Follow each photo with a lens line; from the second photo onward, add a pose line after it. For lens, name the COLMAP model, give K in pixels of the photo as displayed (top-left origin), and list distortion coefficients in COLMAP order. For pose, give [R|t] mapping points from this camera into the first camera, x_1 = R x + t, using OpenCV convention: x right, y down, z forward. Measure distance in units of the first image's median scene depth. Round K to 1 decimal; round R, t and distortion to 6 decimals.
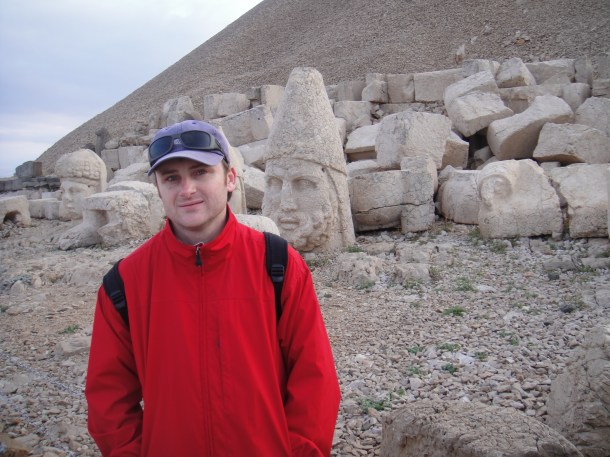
lens RADIAL K [[634.3, 0, 313.1], [0, 634.3, 214.4], [0, 0, 1]] dist [-0.184207, 0.149254]
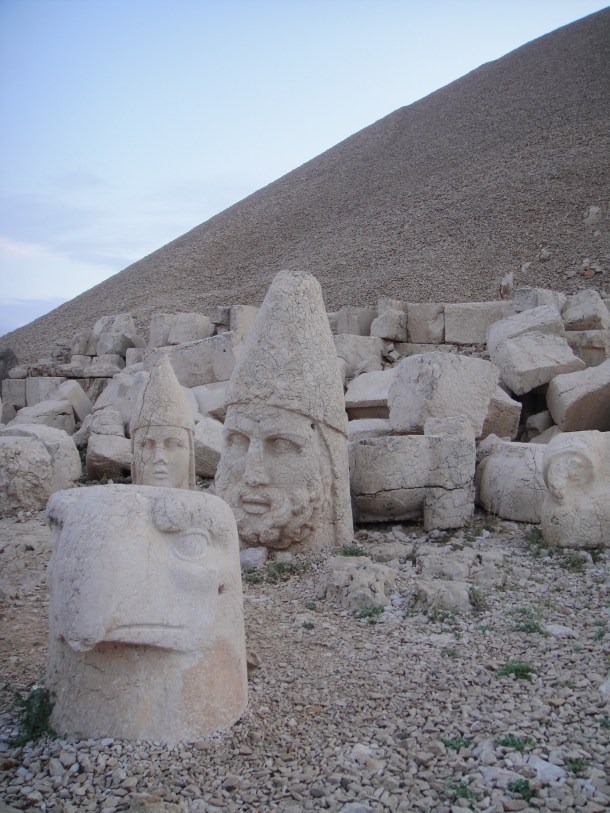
lens RADIAL K [[845.4, 0, 318.1], [0, 845.4, 426.7], [0, 0, 1]] dist [-0.184207, 0.149254]
pose [[0.997110, 0.070486, 0.028339, -0.003156], [-0.068170, 0.994797, -0.075713, -0.003749], [-0.033529, 0.073562, 0.996727, 0.114133]]
